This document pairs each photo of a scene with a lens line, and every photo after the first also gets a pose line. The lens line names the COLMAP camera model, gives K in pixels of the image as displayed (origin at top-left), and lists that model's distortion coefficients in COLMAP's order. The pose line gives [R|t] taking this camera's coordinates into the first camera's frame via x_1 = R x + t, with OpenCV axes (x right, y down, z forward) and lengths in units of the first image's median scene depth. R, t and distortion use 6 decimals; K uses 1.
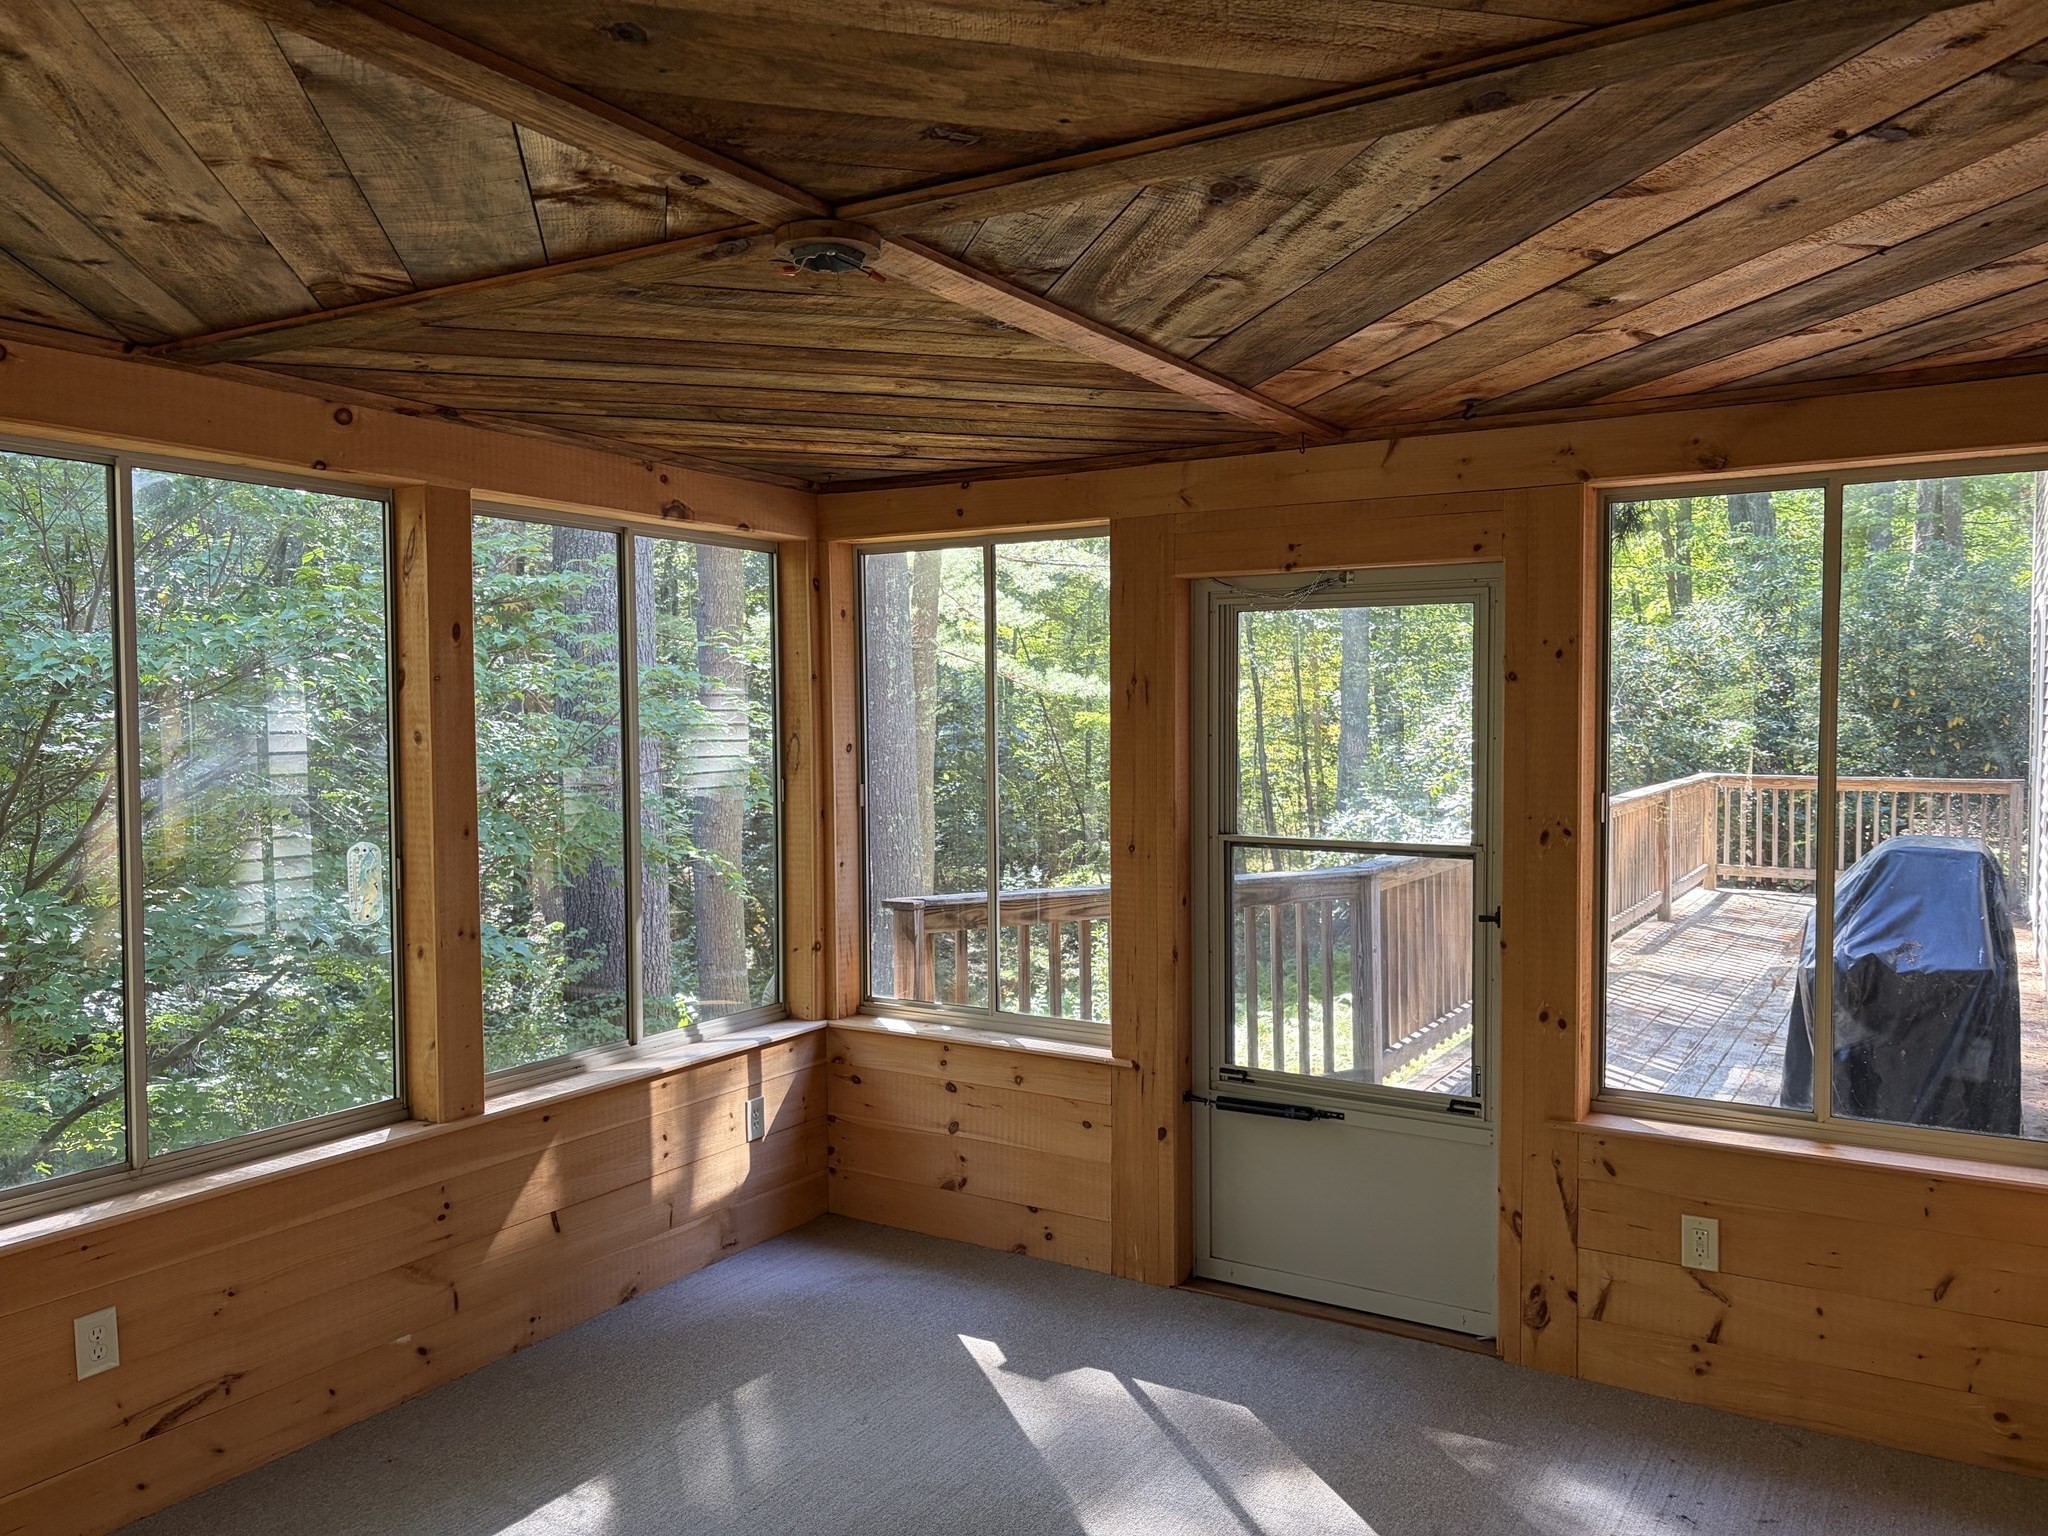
lens RADIAL K [[1535.9, 0, 1024.0], [0, 1535.9, 768.0], [0, 0, 1]] dist [0.012089, 0.001249]
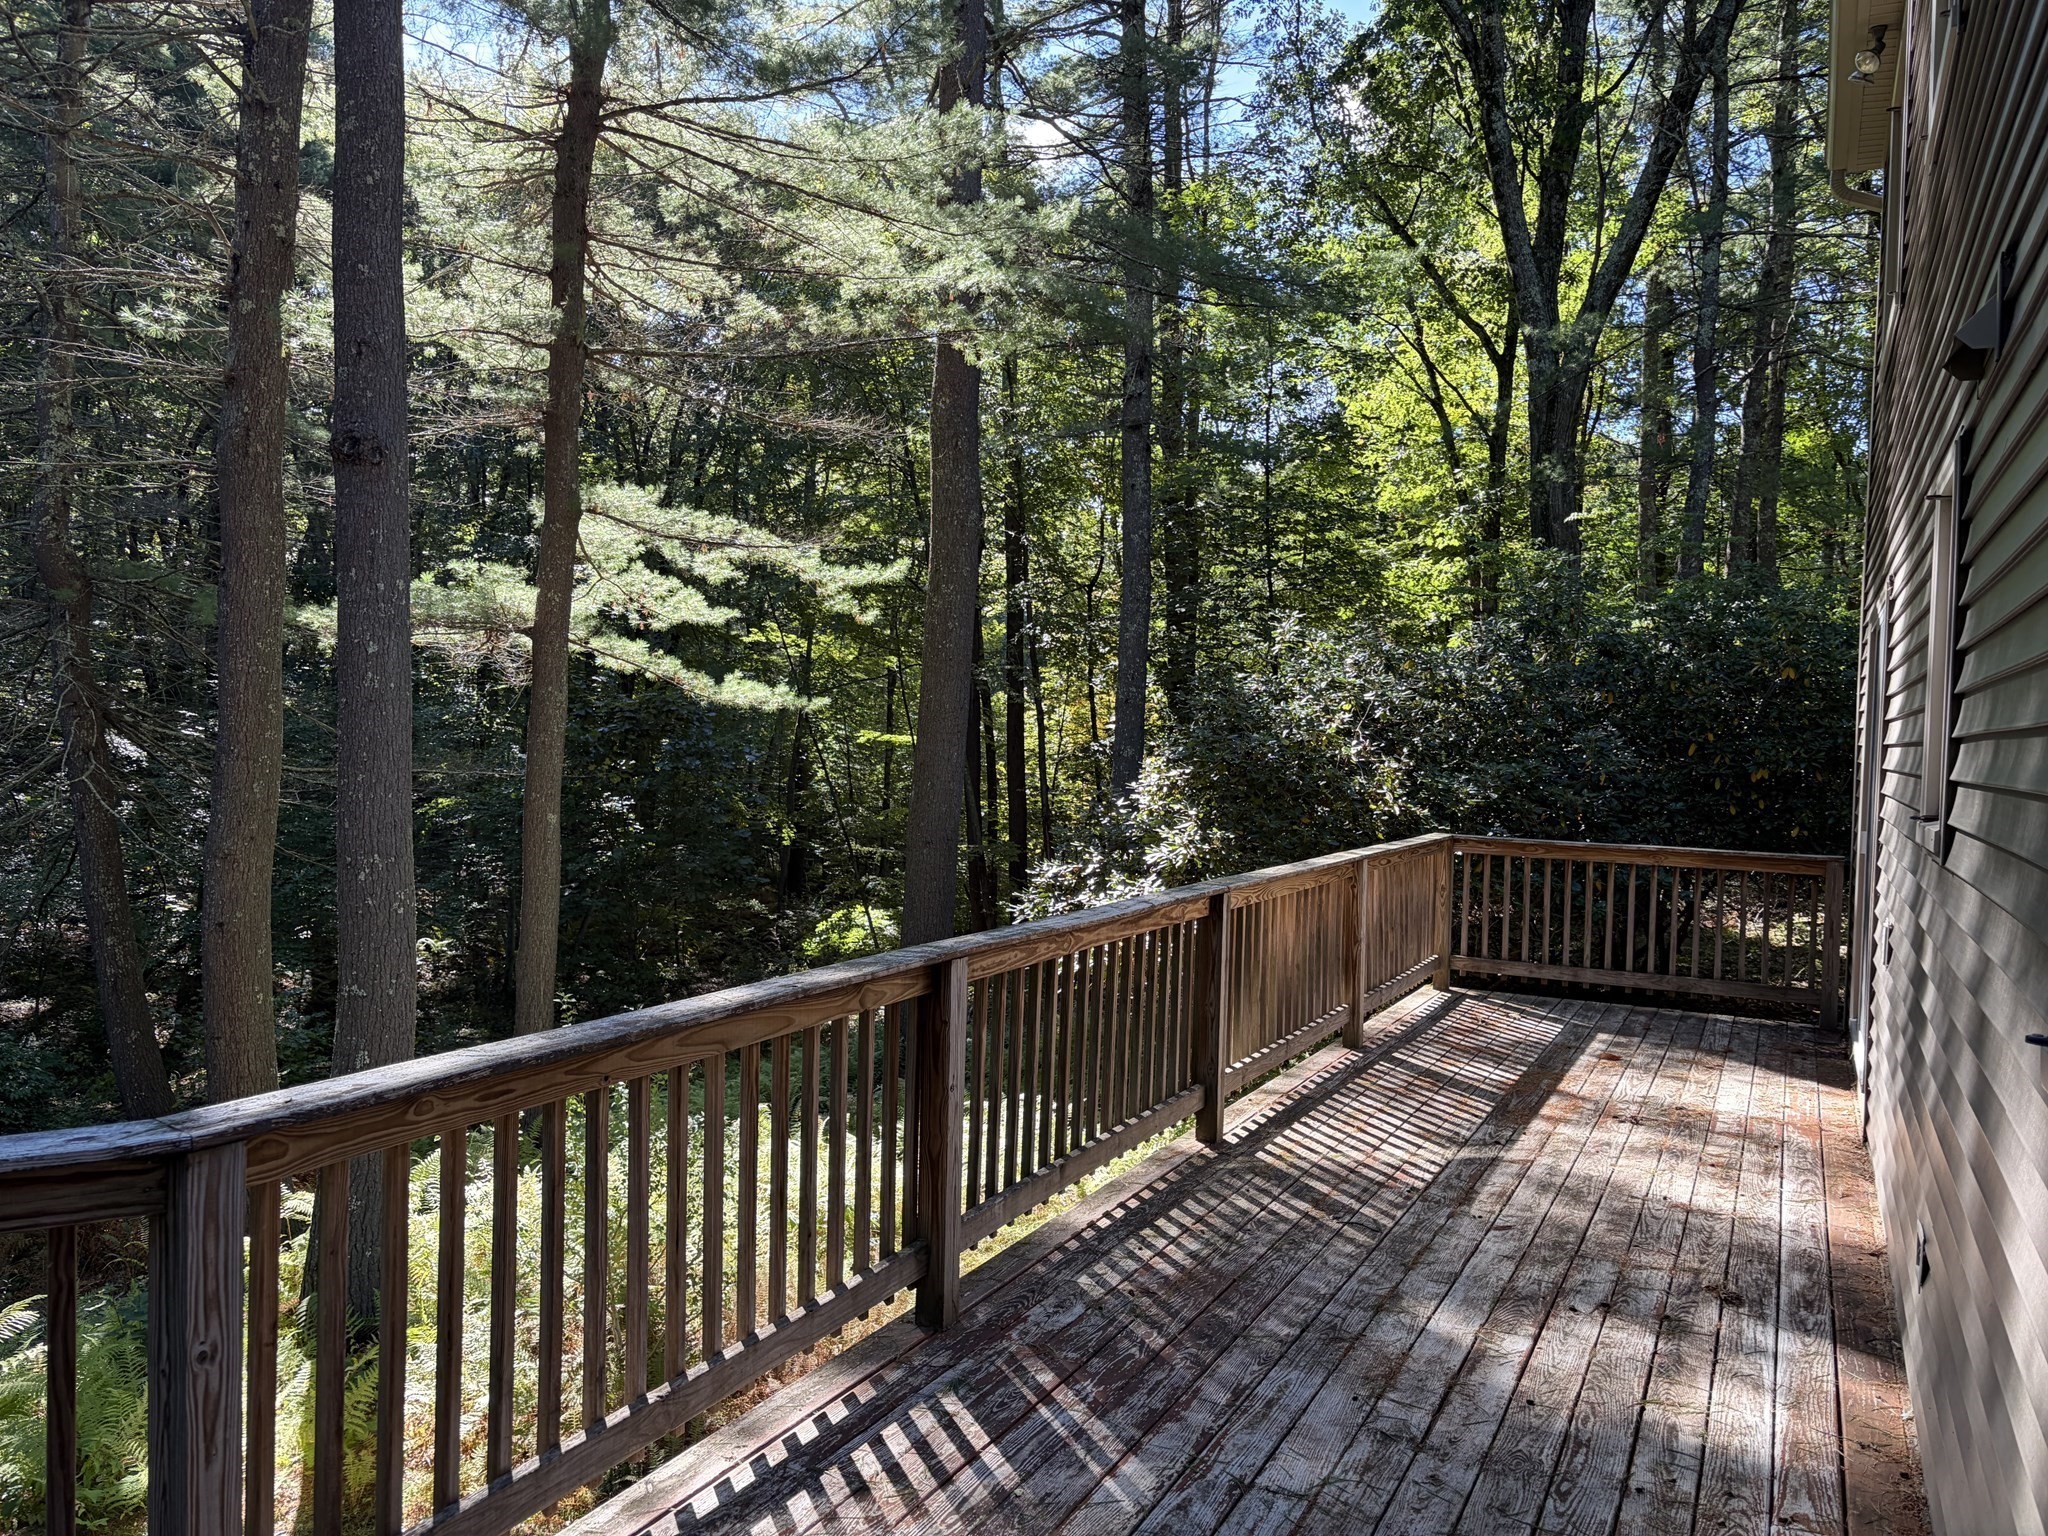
lens RADIAL K [[1535.9, 0, 1024.0], [0, 1535.9, 768.0], [0, 0, 1]] dist [0.012089, 0.001249]
pose [[0.995957, 0.027685, 0.085459, 0.186064], [-0.026463, 0.999531, -0.015391, -0.010455], [-0.085845, 0.013067, 0.996223, 0.290835]]
